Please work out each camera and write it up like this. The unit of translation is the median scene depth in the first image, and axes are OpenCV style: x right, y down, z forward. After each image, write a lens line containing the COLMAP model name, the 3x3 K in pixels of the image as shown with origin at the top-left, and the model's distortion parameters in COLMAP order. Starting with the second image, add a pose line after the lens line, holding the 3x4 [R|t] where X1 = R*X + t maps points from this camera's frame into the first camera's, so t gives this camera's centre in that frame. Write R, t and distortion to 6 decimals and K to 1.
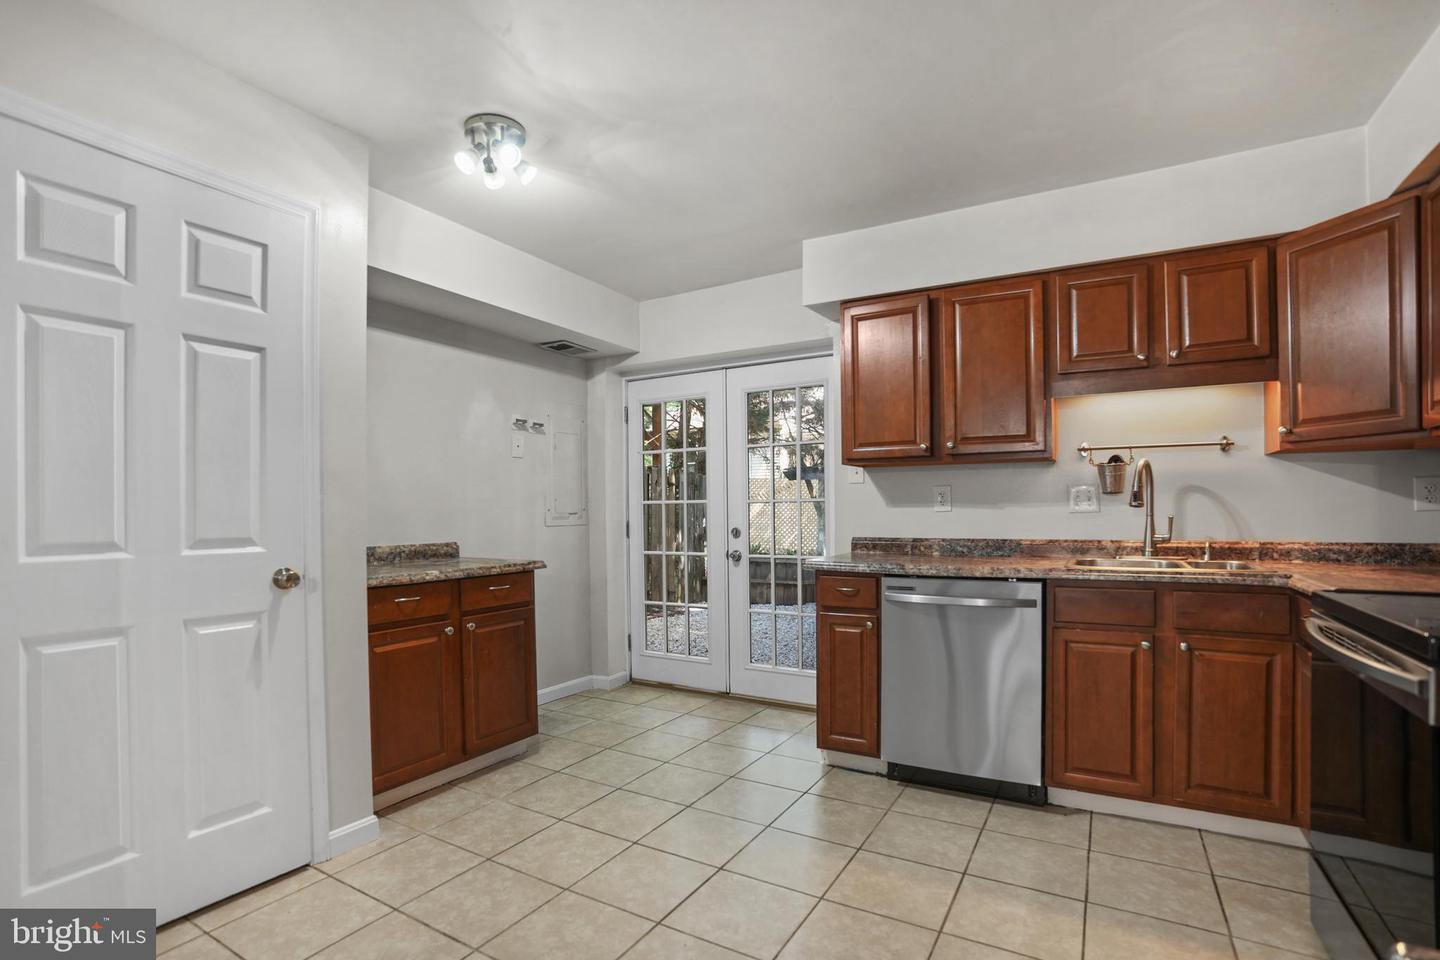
lens RADIAL K [[682.8, 0, 718.2], [0, 682.8, 514.6], [0, 0, 1]] dist [-0.094323, 0.042933]
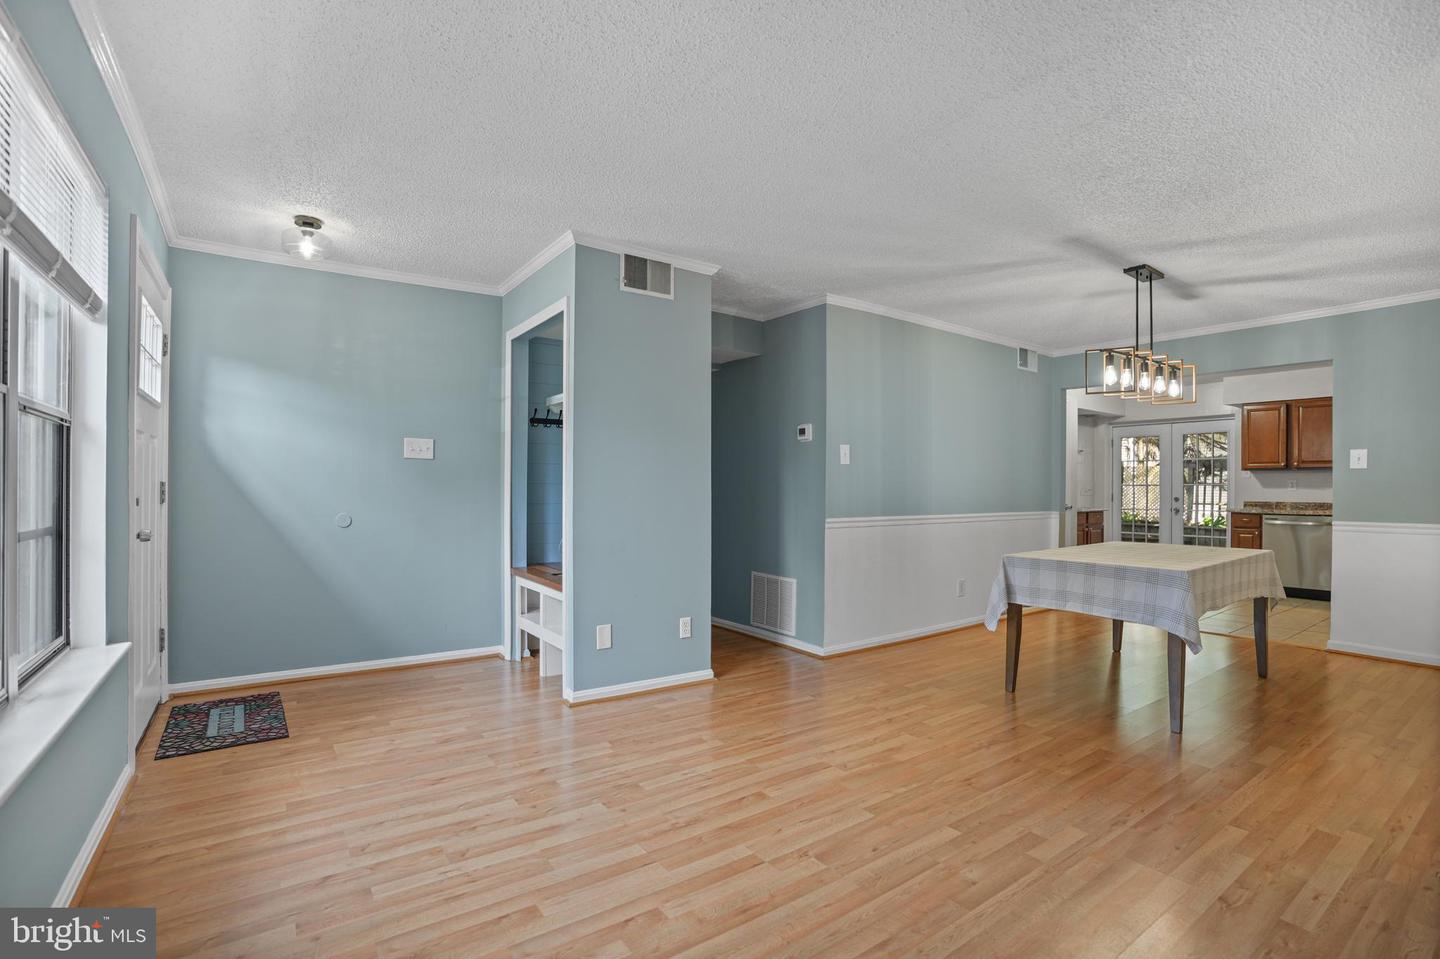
lens RADIAL K [[667.4, 0, 718.6], [0, 667.4, 485.2], [0, 0, 1]] dist [-0.086048, 0.037204]
pose [[0.910035, 0.010059, -0.414410, -0.677509], [-0.013960, 0.999882, -0.006386, 0.022234], [0.414297, 0.011597, 0.910068, -2.207209]]
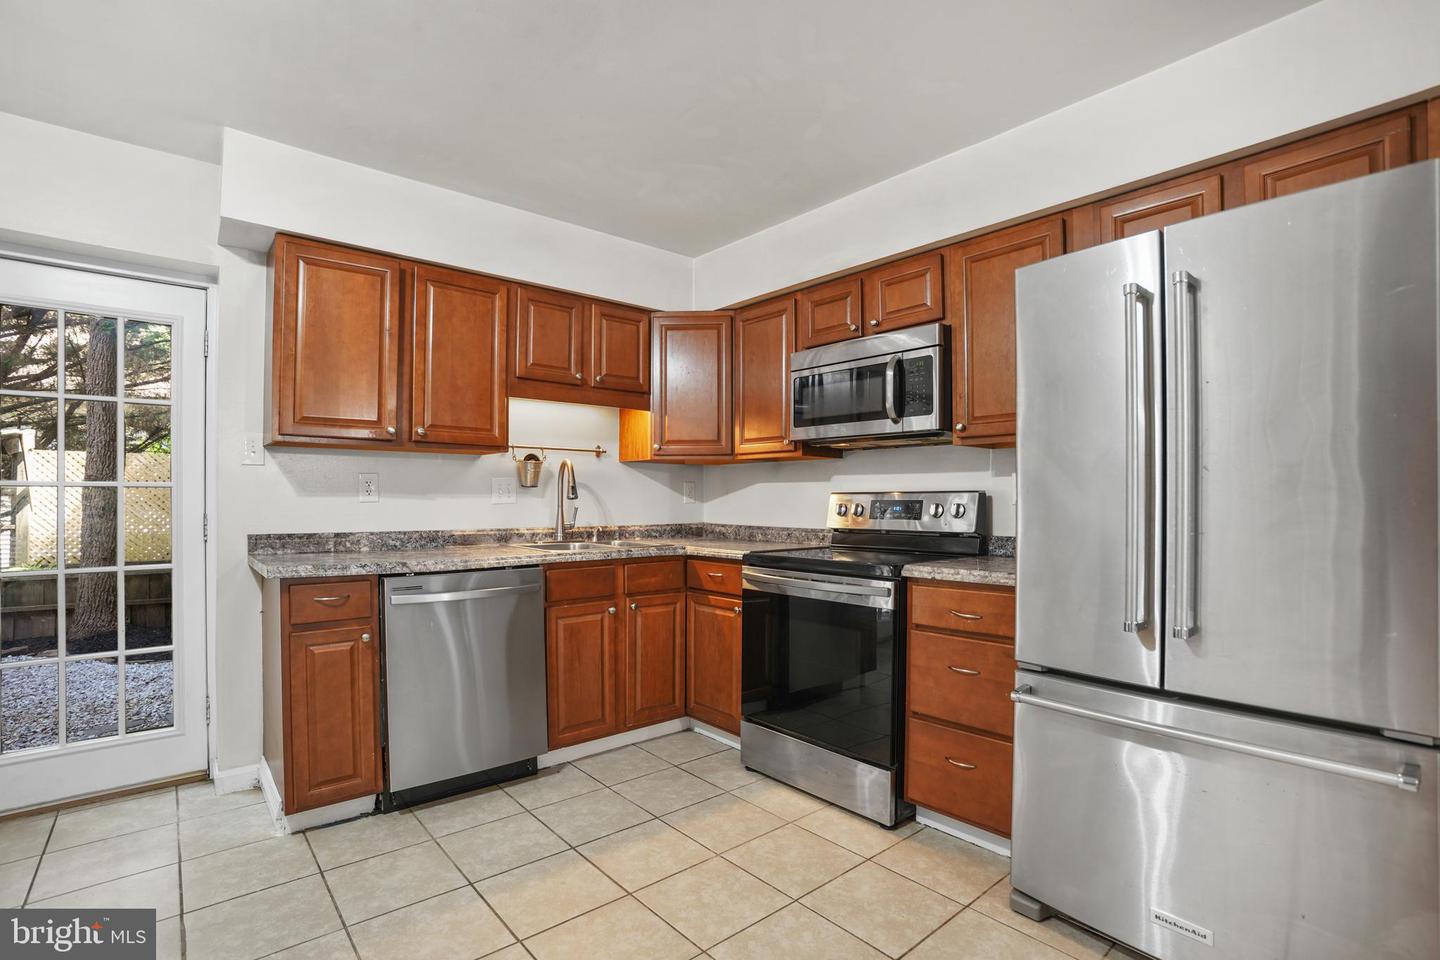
lens RADIAL K [[679.2, 0, 707.6], [0, 679.2, 494.5], [0, 0, 1]] dist [-0.087747, 0.041927]
pose [[0.332716, 0.014418, 0.942917, -0.426768], [0.001618, 0.999873, -0.015860, -0.000249], [-0.943026, 0.006803, 0.332651, 0.341031]]
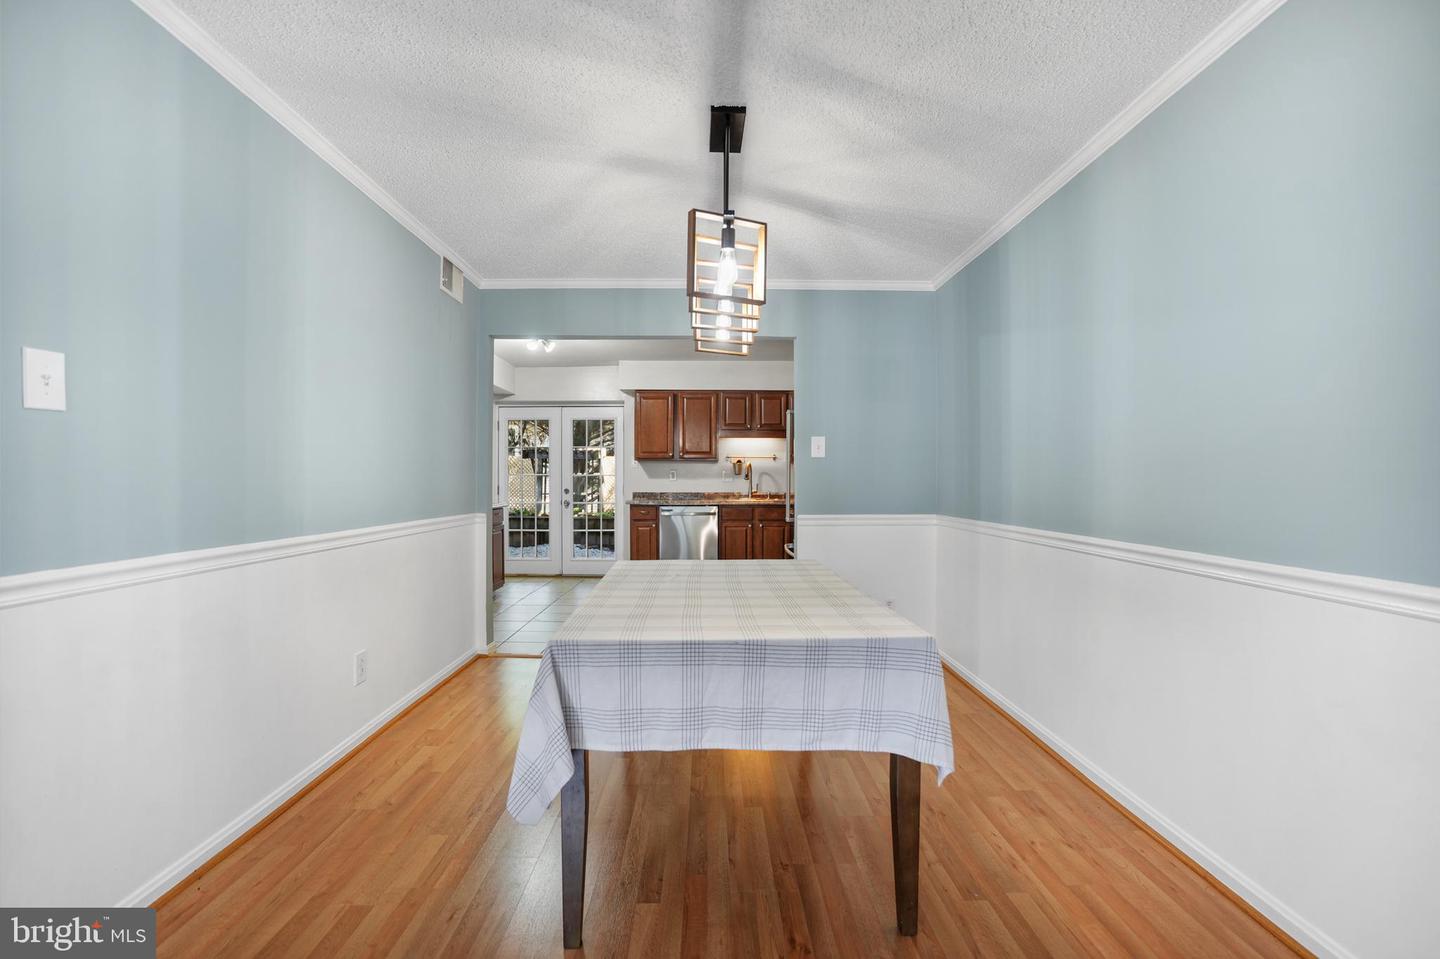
lens RADIAL K [[664.1, 0, 720.0], [0, 664.1, 479.5], [0, 0, 1]] dist [-0.083934, 0.033478]
pose [[0.855341, 0.008543, 0.517995, -0.875627], [-0.003894, 0.999942, -0.010062, 0.015420], [-0.518051, 0.006589, 0.855324, -1.280856]]
